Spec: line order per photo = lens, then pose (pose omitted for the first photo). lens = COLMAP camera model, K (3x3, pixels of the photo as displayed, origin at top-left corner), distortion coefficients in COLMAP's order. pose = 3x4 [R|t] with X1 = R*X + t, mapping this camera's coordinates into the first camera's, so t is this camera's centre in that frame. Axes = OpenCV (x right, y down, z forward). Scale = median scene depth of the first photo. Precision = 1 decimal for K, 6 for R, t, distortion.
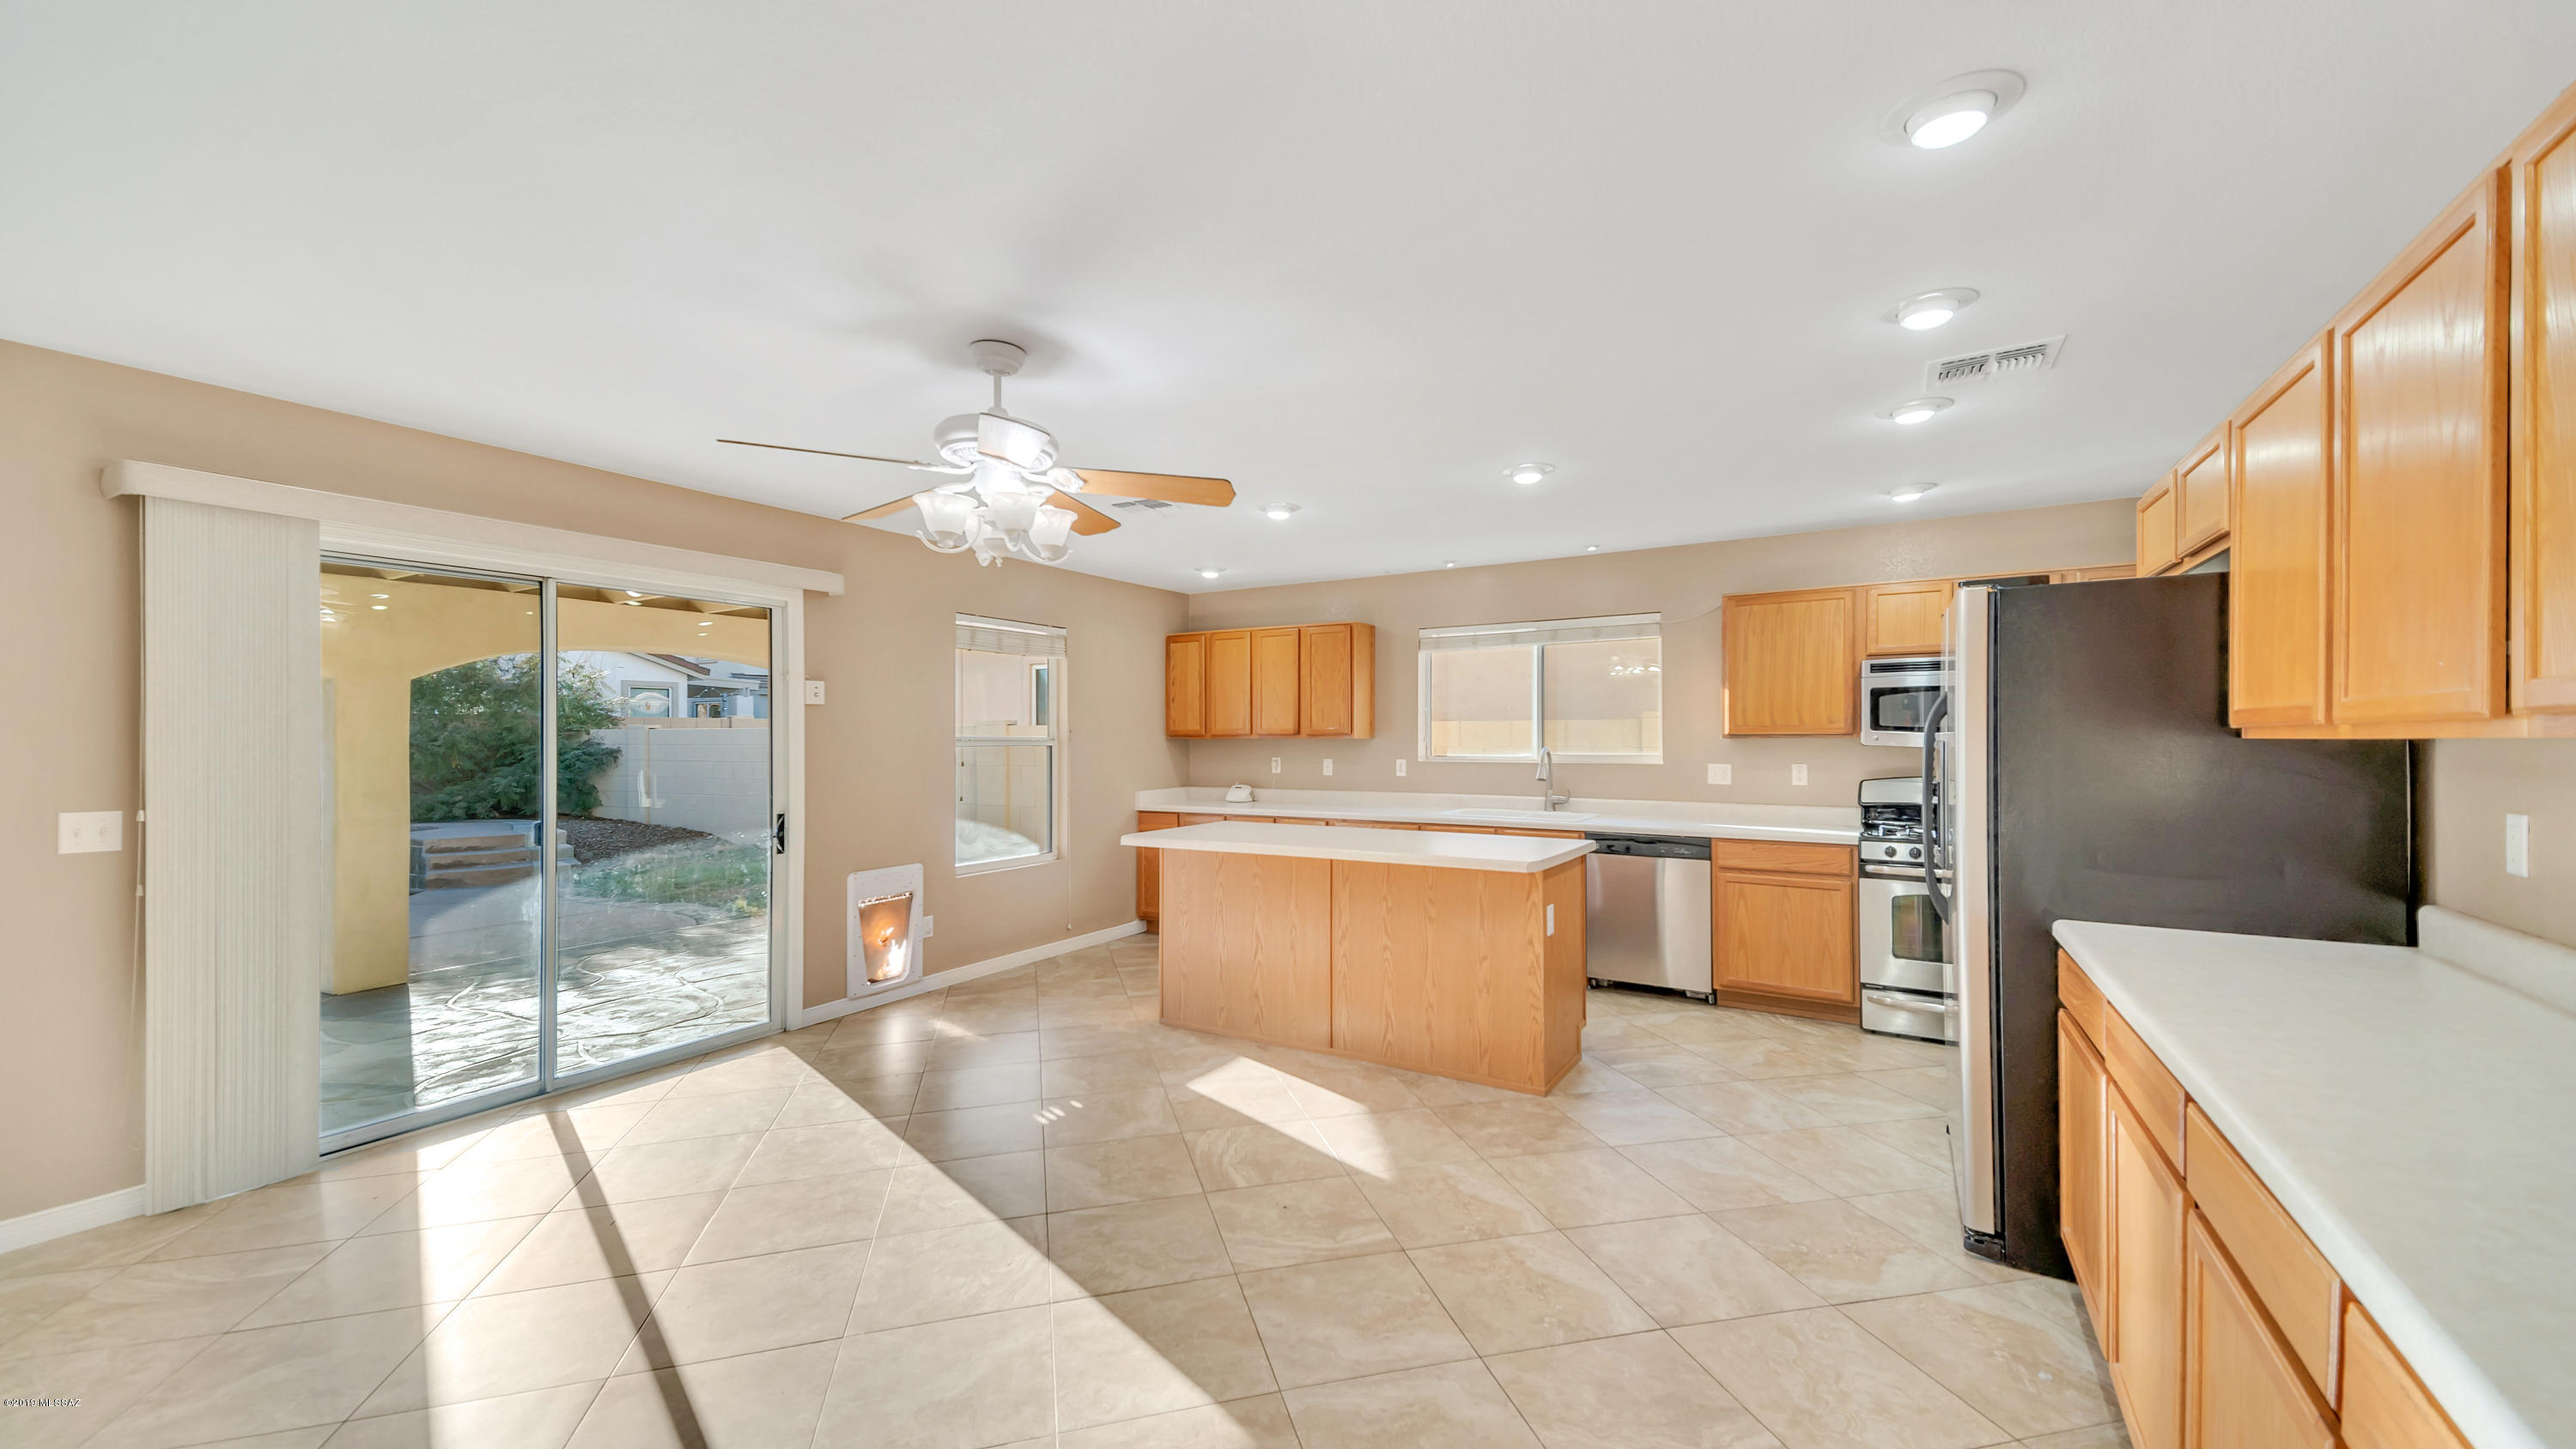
lens RADIAL K [[976.1, 0, 1288.0], [0, 976.1, 724.5], [0, 0, 1]] dist [0.095447, -0.027611]
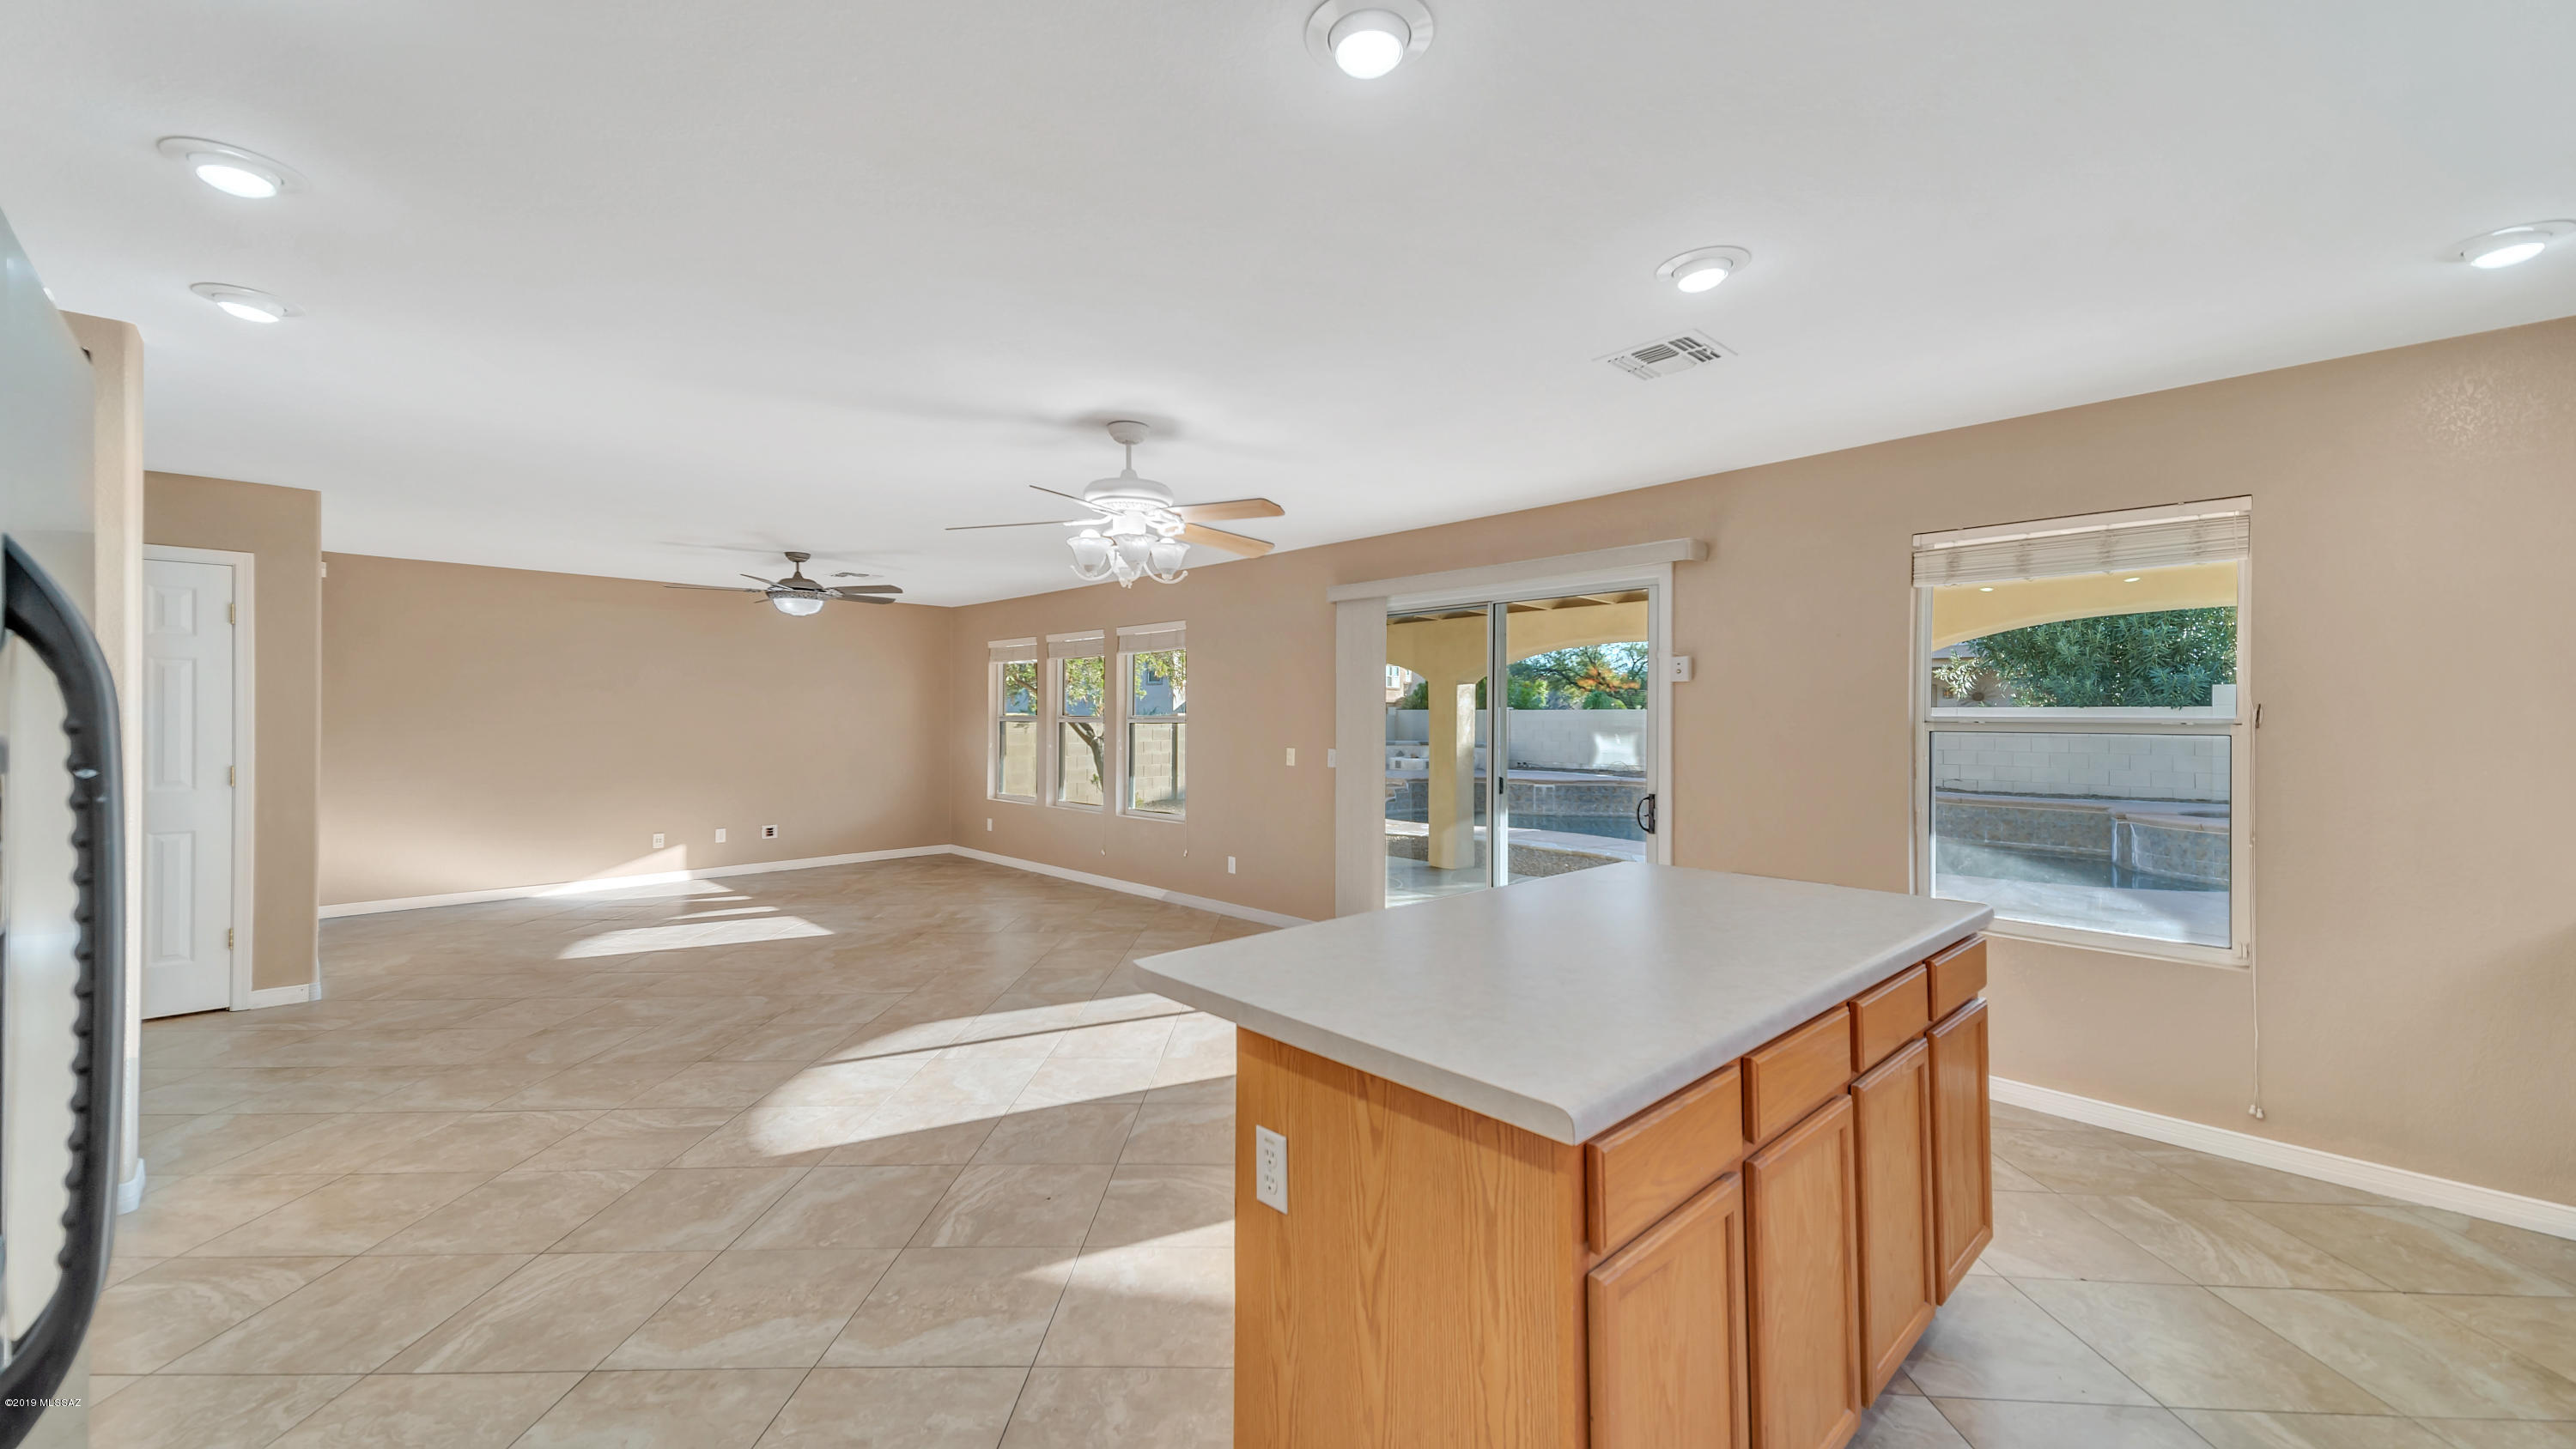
lens RADIAL K [[976.1, 0, 1288.0], [0, 976.1, 724.5], [0, 0, 1]] dist [0.095447, -0.027611]
pose [[-0.265666, 0.013242, -0.963974, 0.743961], [0.011626, 0.999877, 0.010531, 0.008360], [0.963995, -0.008410, -0.265787, 1.264329]]
